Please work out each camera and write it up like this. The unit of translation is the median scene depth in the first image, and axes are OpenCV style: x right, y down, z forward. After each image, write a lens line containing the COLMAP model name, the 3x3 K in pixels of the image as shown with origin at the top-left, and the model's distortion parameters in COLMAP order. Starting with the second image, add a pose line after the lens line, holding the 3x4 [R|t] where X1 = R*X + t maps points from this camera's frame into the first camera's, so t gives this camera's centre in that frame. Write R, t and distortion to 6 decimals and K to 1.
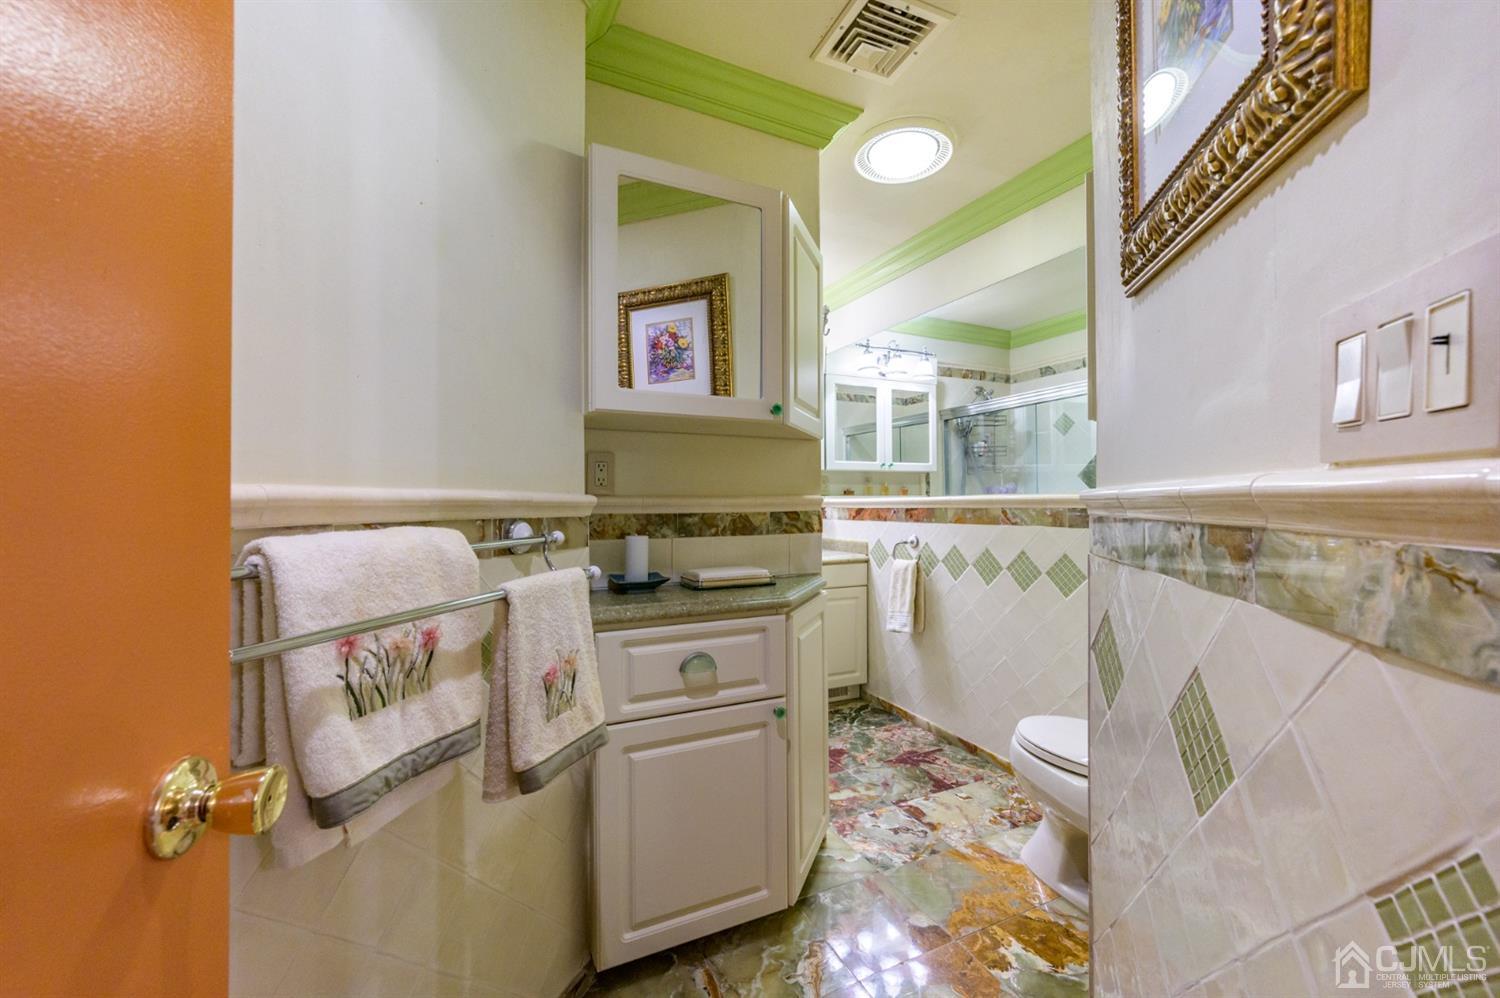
lens RADIAL K [[602.5, 0, 748.4], [0, 602.5, 504.0], [0, 0, 1]] dist [-0.000732, 0.000099]
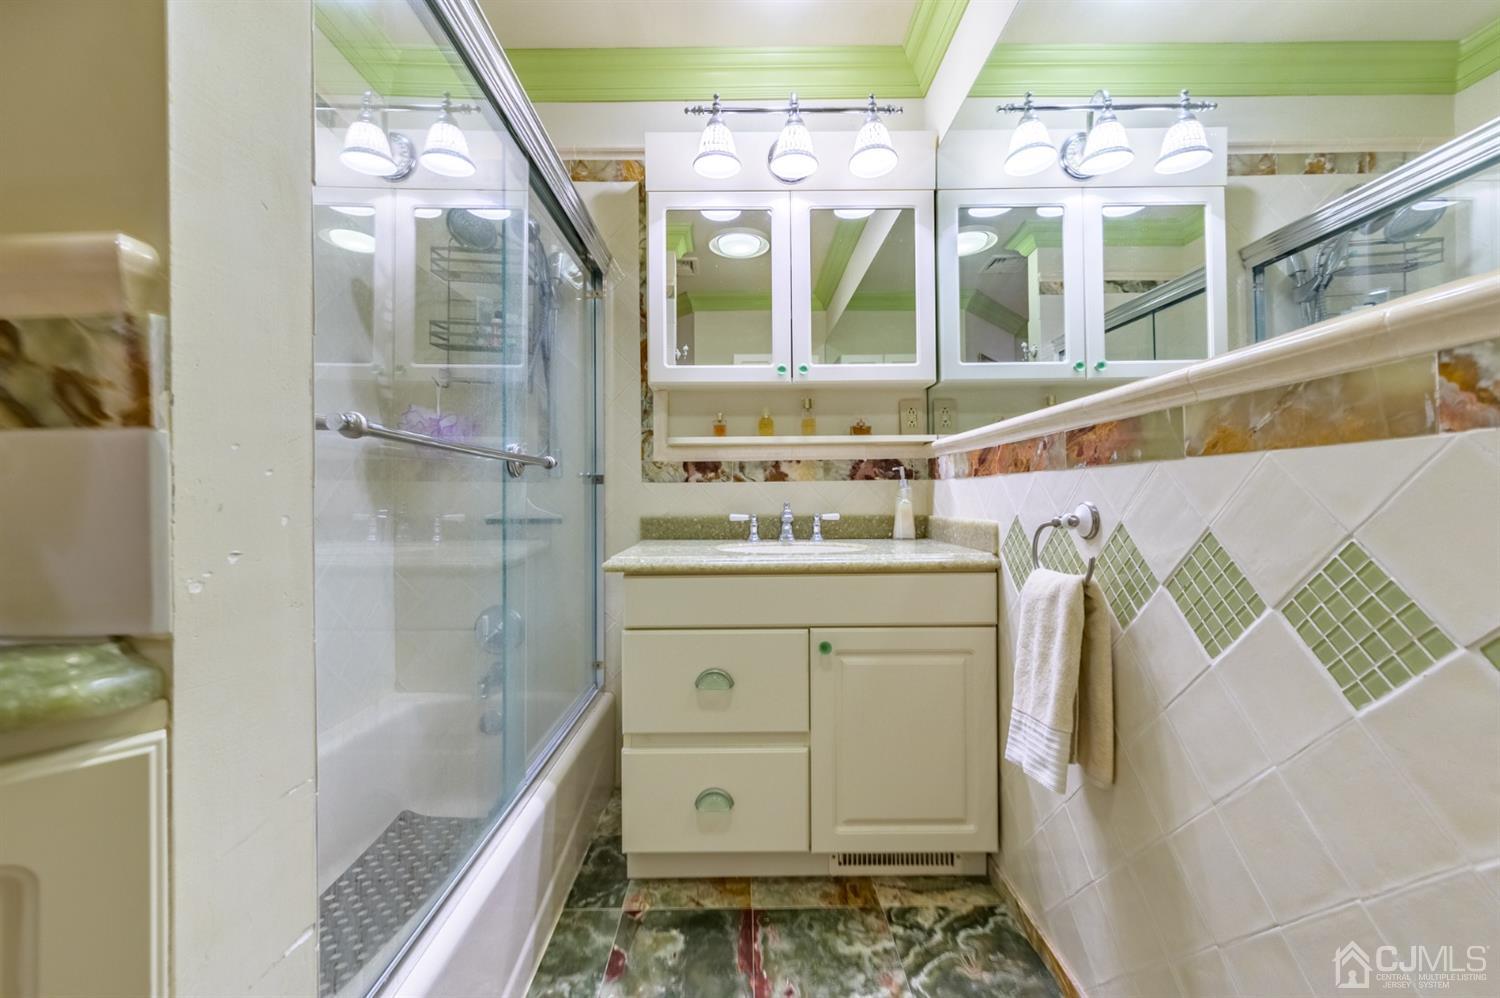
lens RADIAL K [[596.0, 0, 748.0], [0, 596.0, 495.7], [0, 0, 1]] dist [0.000217, 0.000672]
pose [[0.900207, -0.006183, -0.435418, 0.244635], [0.006409, 0.999979, -0.000948, 0.045726], [0.435415, -0.001938, 0.900228, 0.589989]]
